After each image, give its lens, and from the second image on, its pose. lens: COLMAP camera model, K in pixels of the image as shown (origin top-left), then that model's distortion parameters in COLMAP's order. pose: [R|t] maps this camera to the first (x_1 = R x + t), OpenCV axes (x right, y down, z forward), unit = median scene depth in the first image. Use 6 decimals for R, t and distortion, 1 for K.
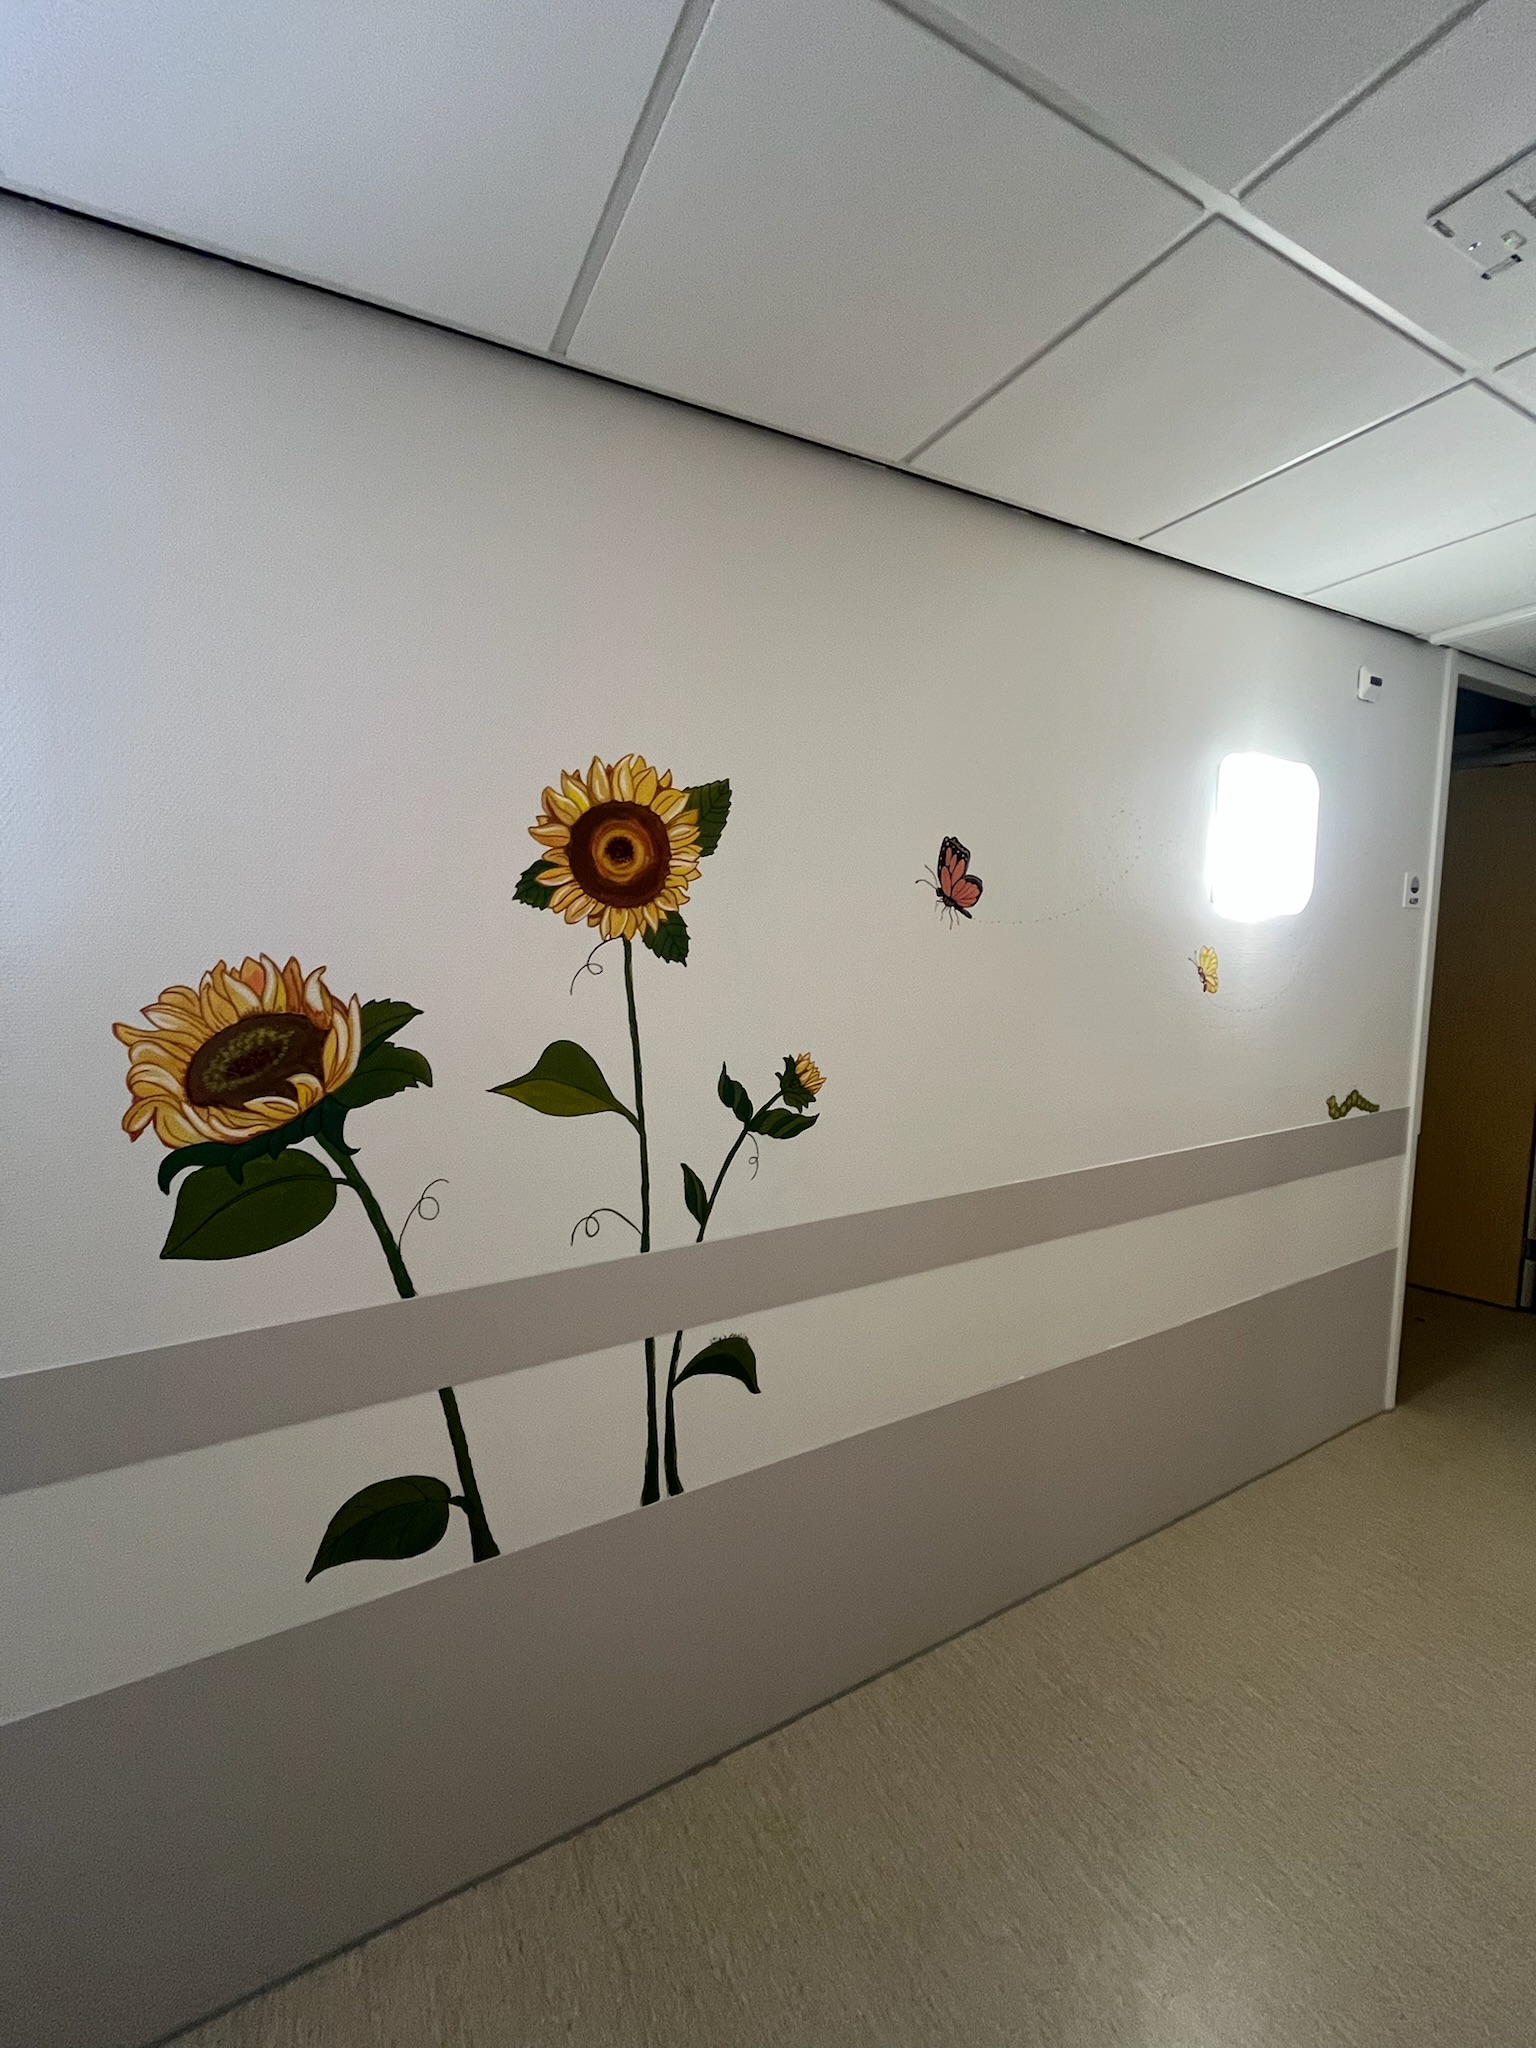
lens RADIAL K [[834.8, 0, 751.0], [0, 834.8, 1028.7], [0, 0, 1]] dist [0.003657, 0.001121]
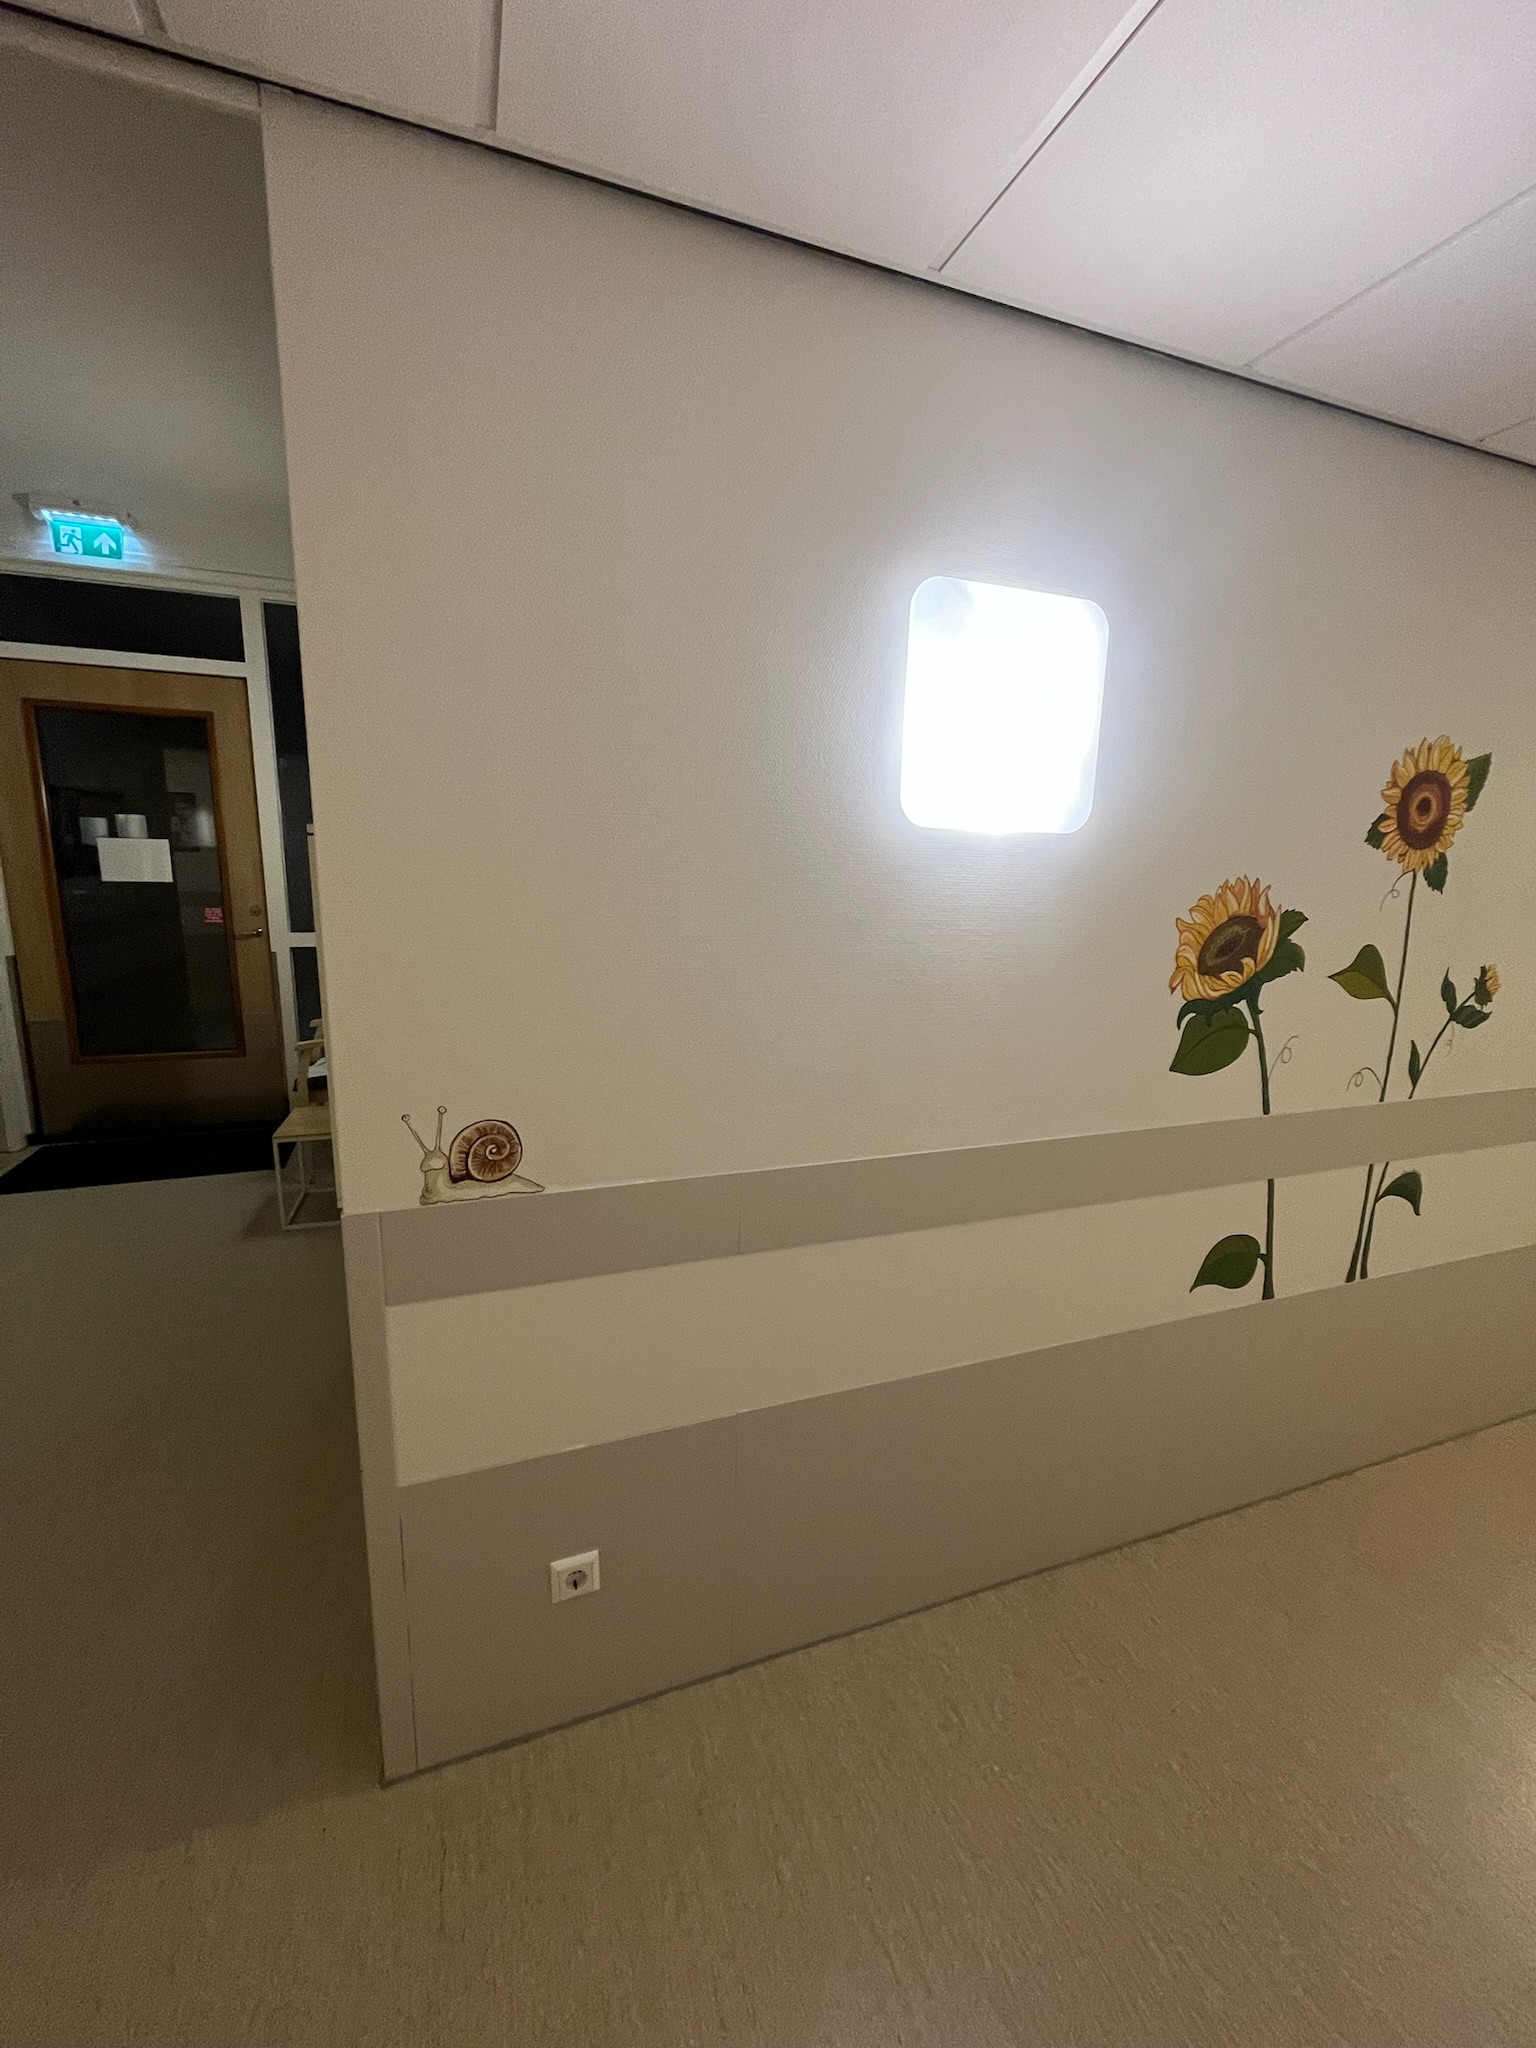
lens RADIAL K [[834.8, 0, 781.6], [0, 834.8, 1023.9], [0, 0, 1]] dist [0.003657, 0.001121]
pose [[0.991508, 0.056326, -0.117217, -1.027630], [-0.046763, 0.995469, 0.082788, 0.076391], [0.121349, -0.076604, 0.989650, -0.515415]]
